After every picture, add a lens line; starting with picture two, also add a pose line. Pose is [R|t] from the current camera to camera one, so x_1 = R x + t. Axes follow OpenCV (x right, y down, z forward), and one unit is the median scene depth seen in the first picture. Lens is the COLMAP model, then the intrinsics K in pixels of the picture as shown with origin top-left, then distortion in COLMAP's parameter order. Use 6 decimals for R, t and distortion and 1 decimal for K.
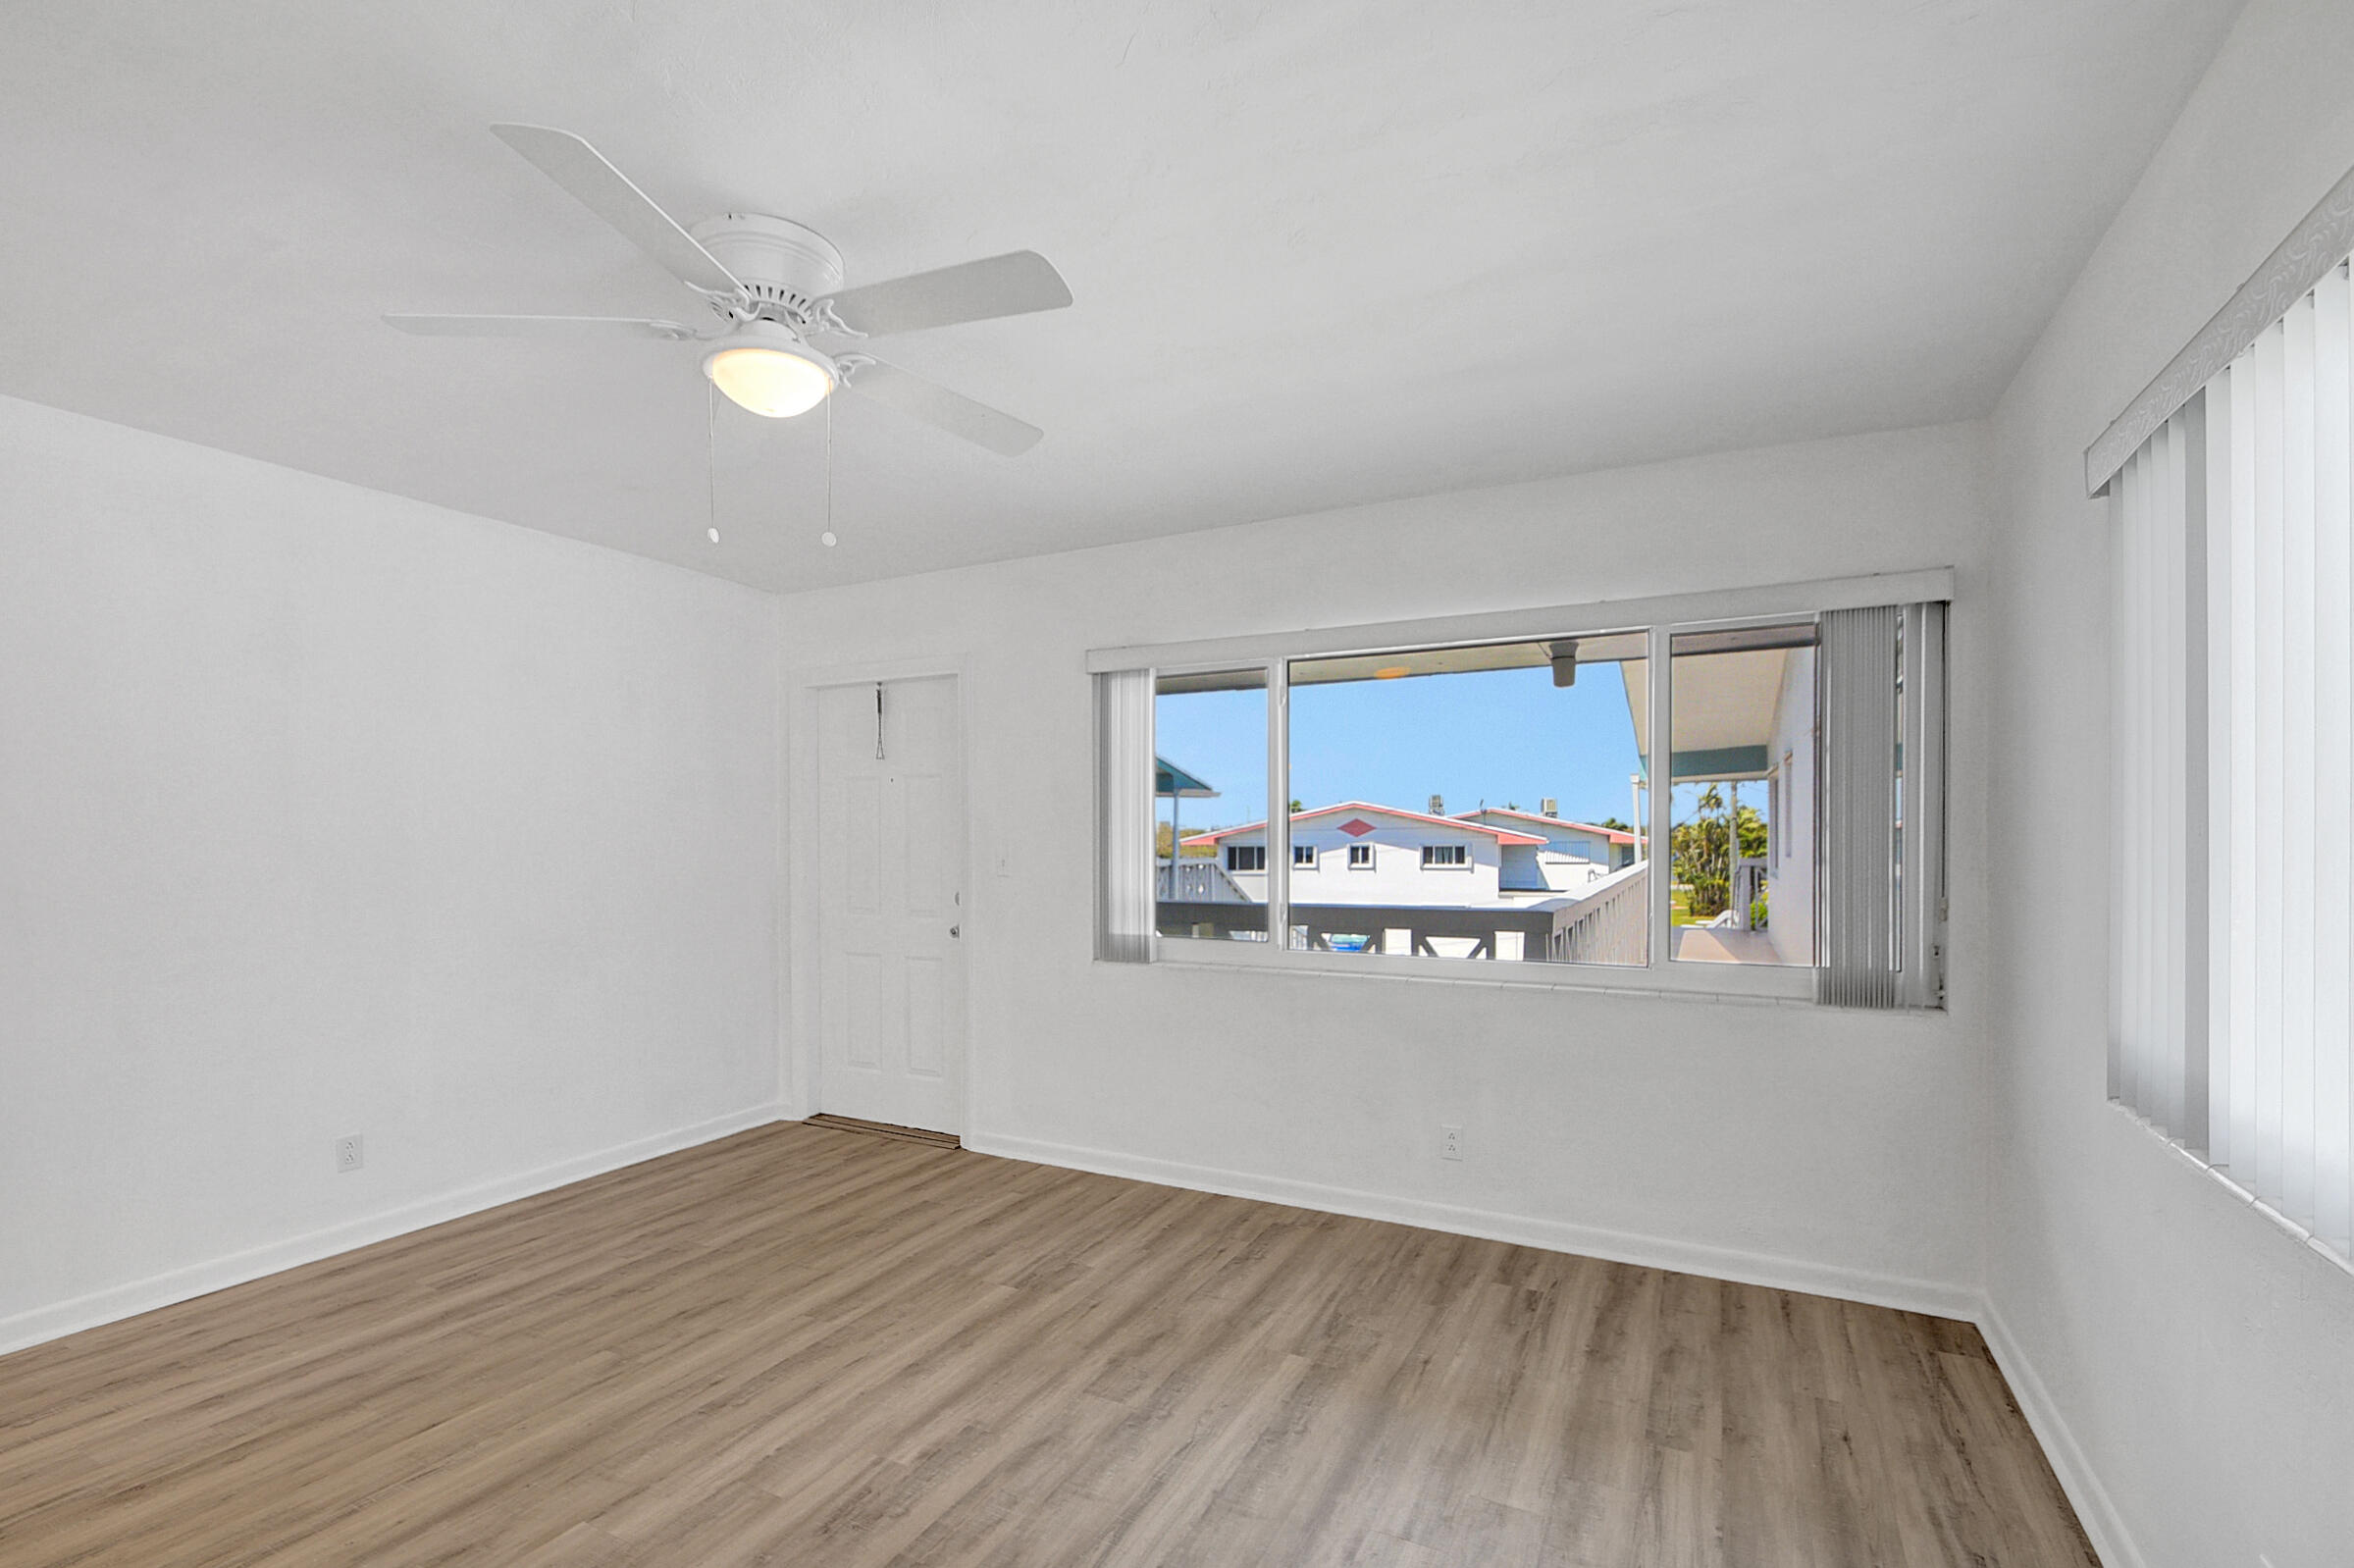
lens RADIAL K [[1043.9, 0, 1161.7], [0, 1043.9, 851.7], [0, 0, 1]] dist [0.026183, -0.024118]
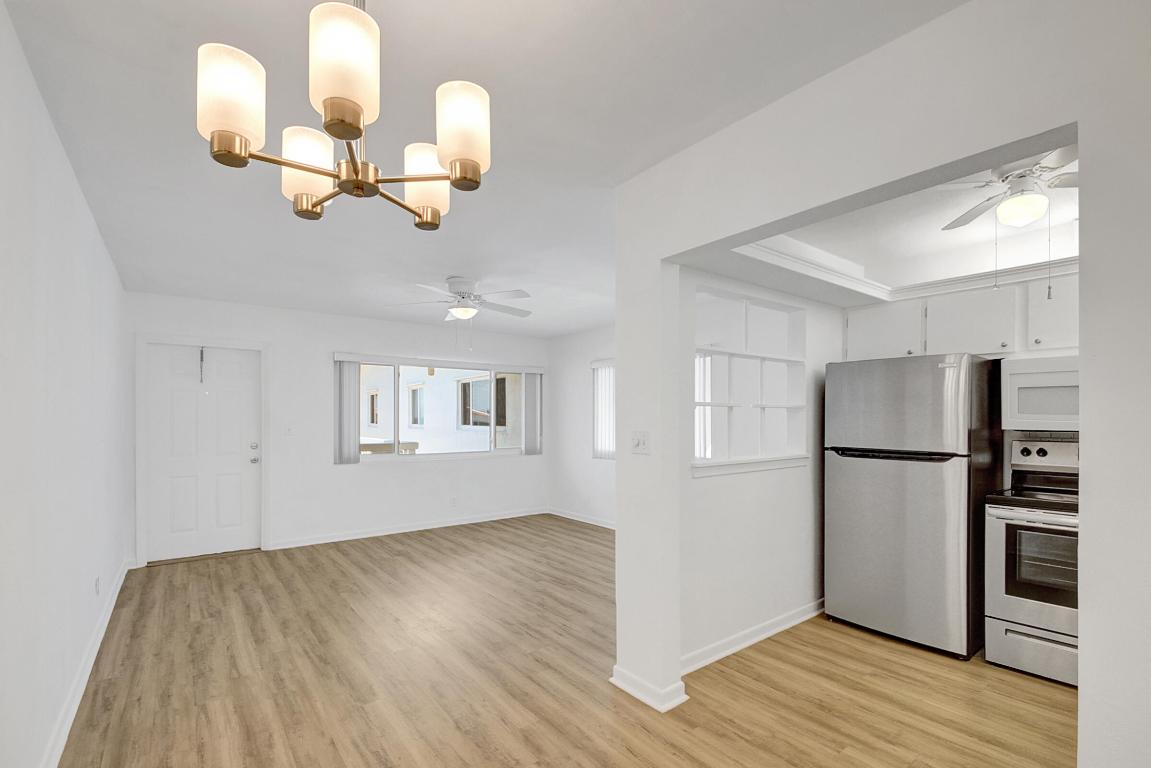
lens RADIAL K [[510.4, 0, 568.0], [0, 510.4, 417.1], [0, 0, 1]] dist [0.026183, -0.024118]
pose [[0.429649, 0.006665, 0.902971, -1.315650], [0.011605, 0.999849, -0.012902, 0.005122], [-0.902921, 0.016022, 0.429507, -0.171617]]
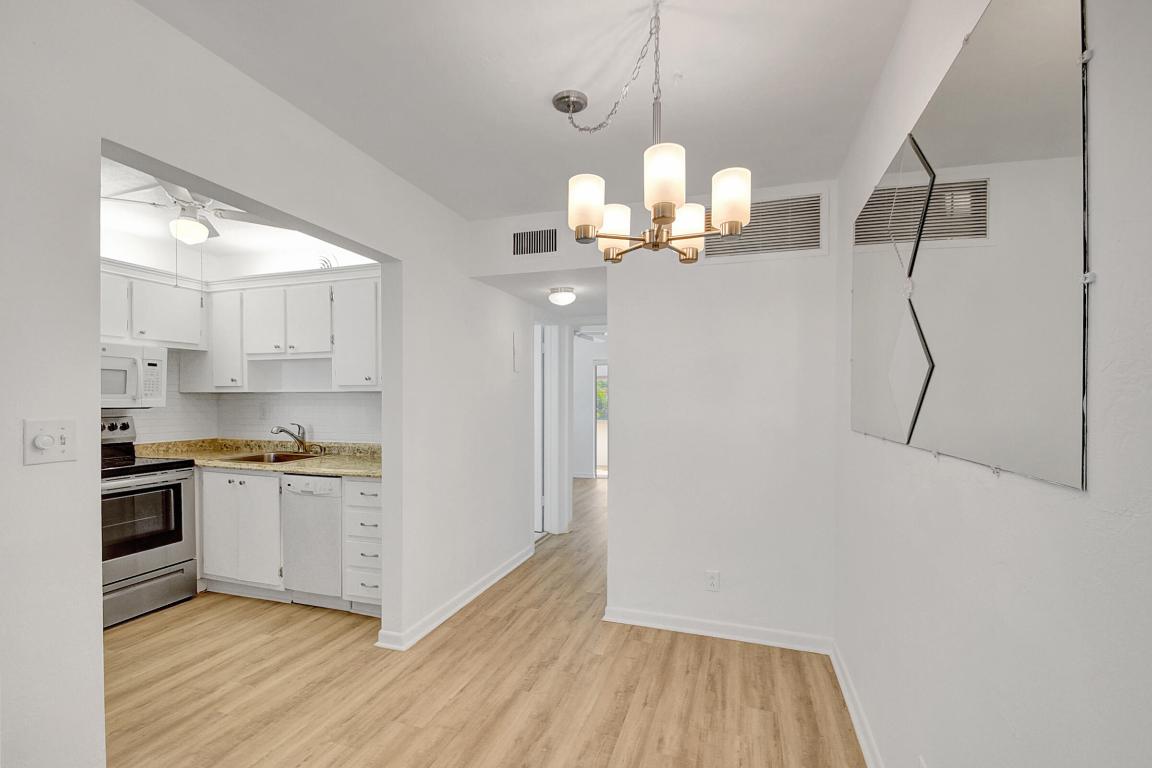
lens RADIAL K [[519.5, 0, 569.1], [0, 519.5, 397.4], [0, 0, 1]] dist [-0.000613, -0.000109]
pose [[-0.986655, 0.005607, -0.162731, -0.926272], [0.002798, 0.999843, 0.017488, -0.008733], [0.162804, 0.016799, -0.986515, 0.538383]]
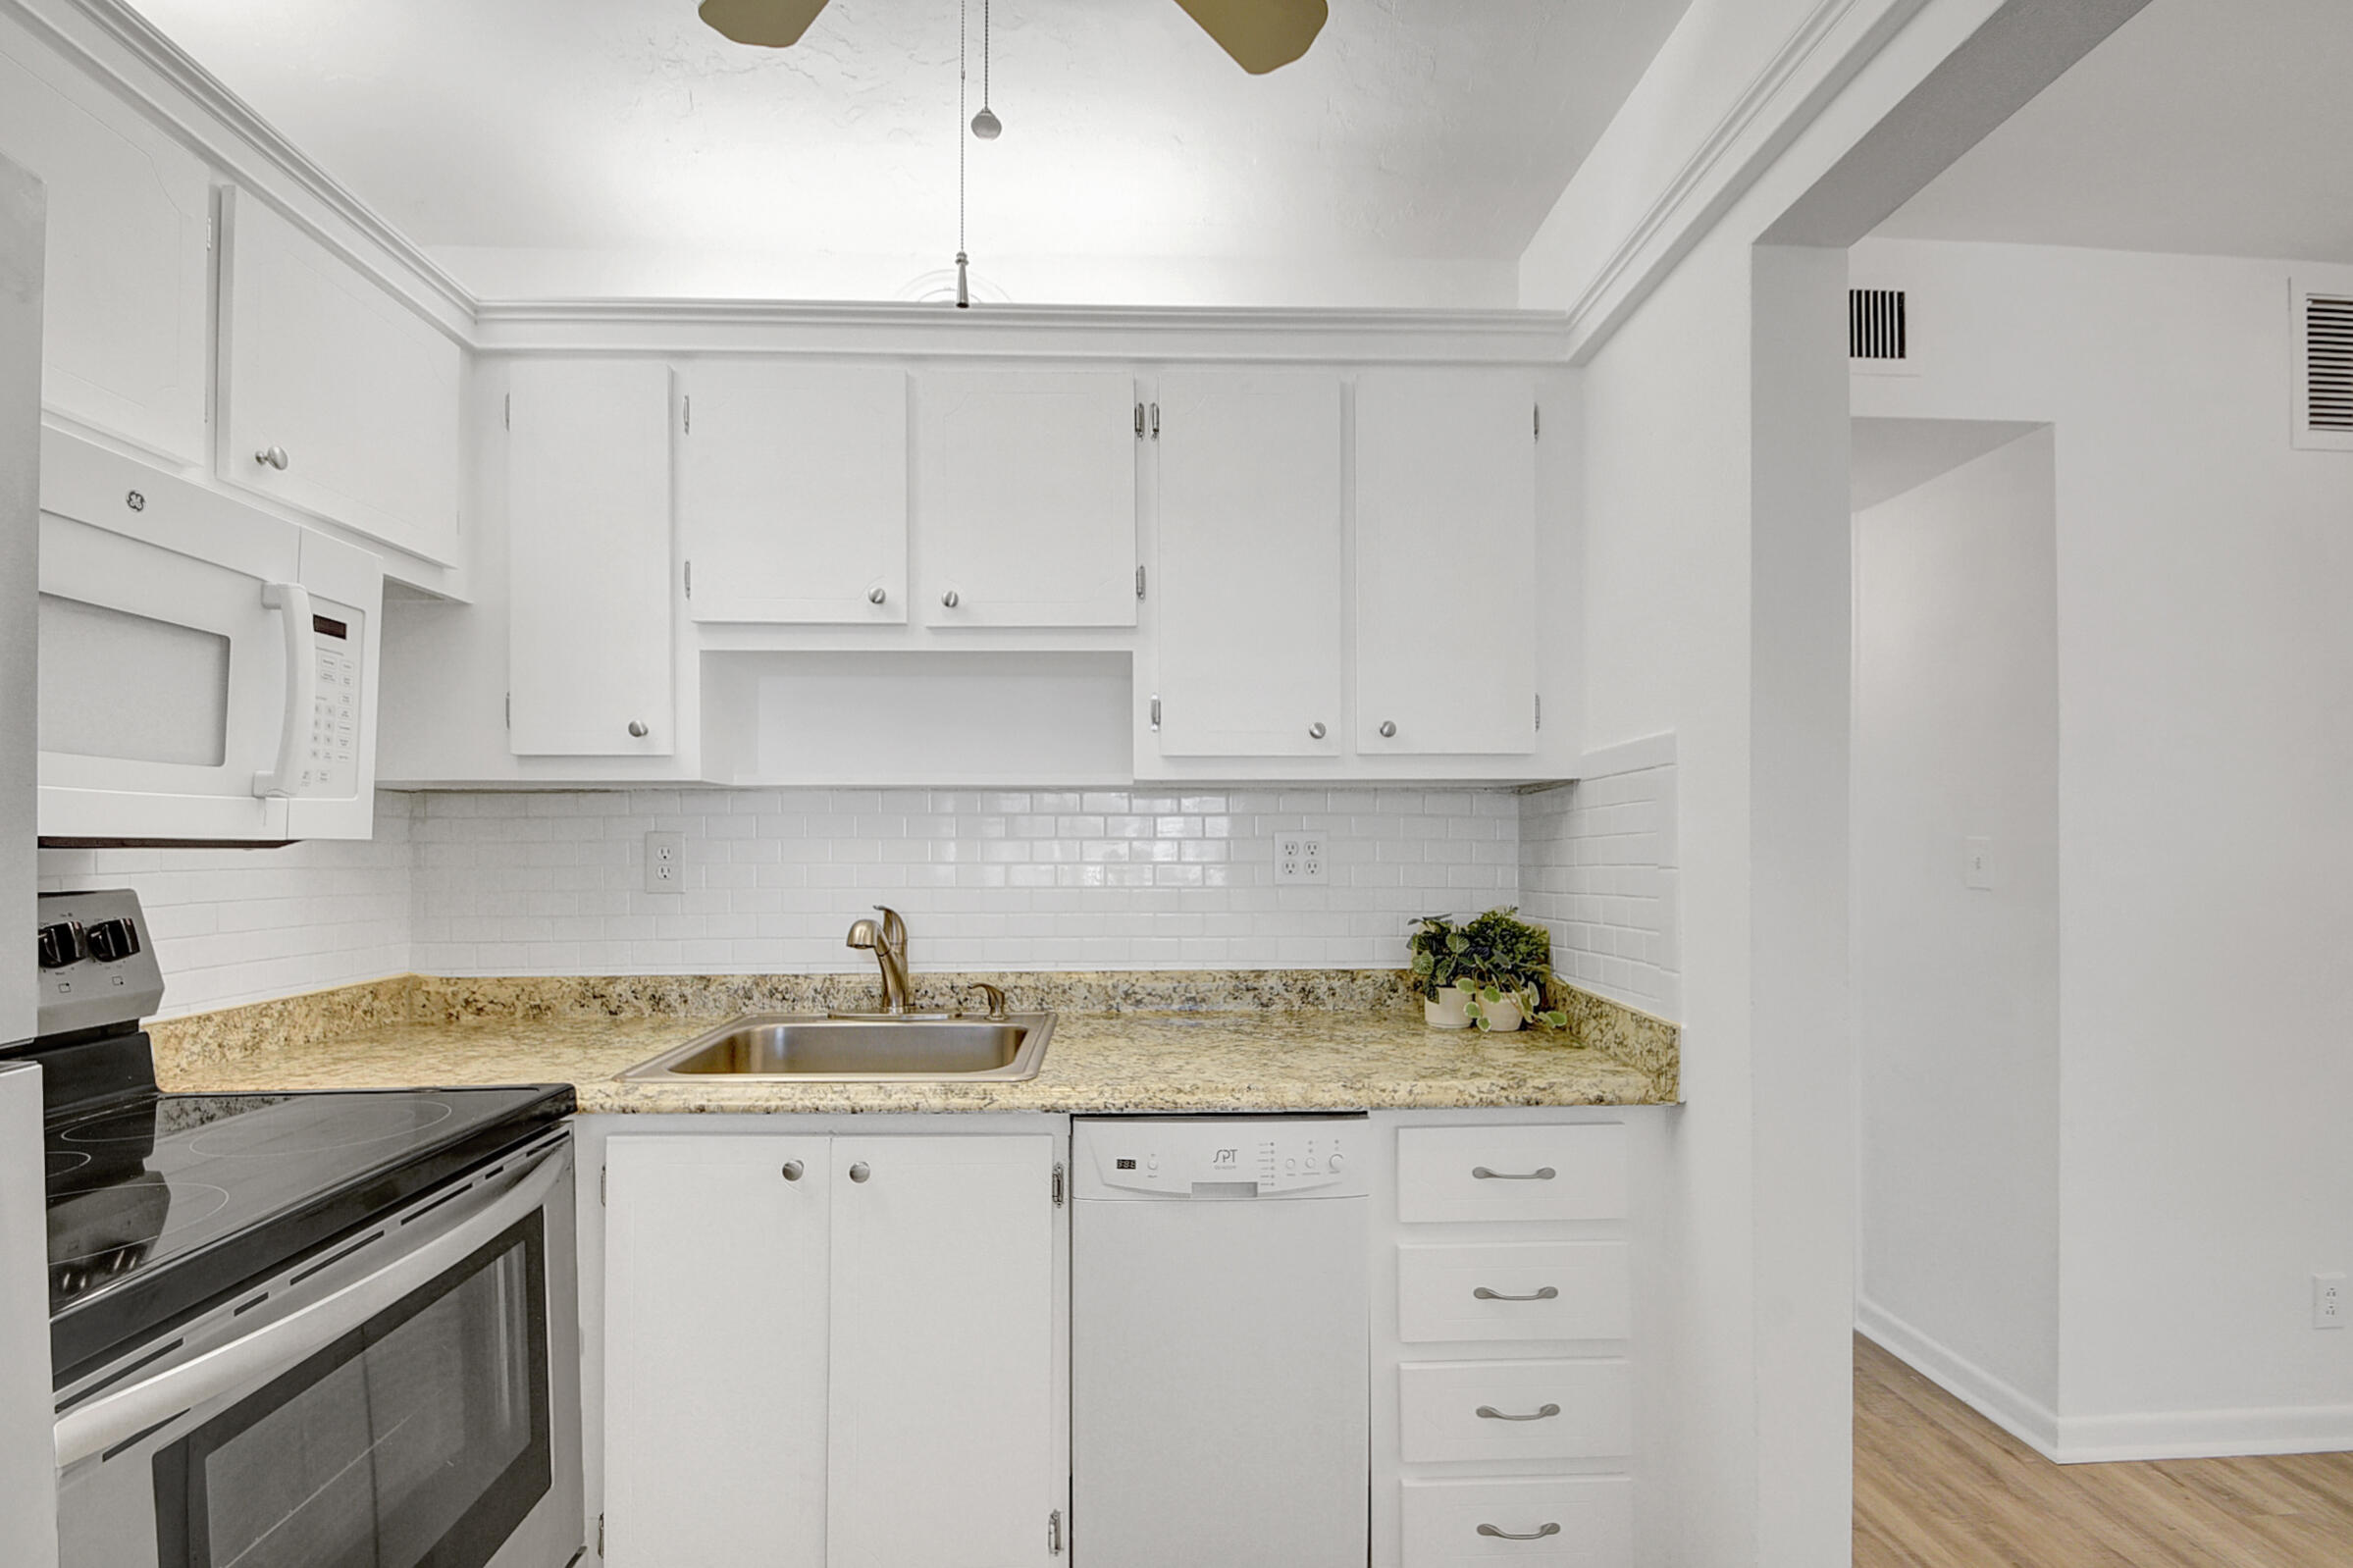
lens RADIAL K [[1038.9, 0, 1171.1], [0, 1038.9, 840.1], [0, 0, 1]] dist [0.017779, -0.014456]
pose [[-0.864646, 0.006033, -0.502346, -0.333058], [-0.001959, 0.999880, 0.015379, 0.020580], [0.502378, 0.014281, -0.864530, -0.115388]]
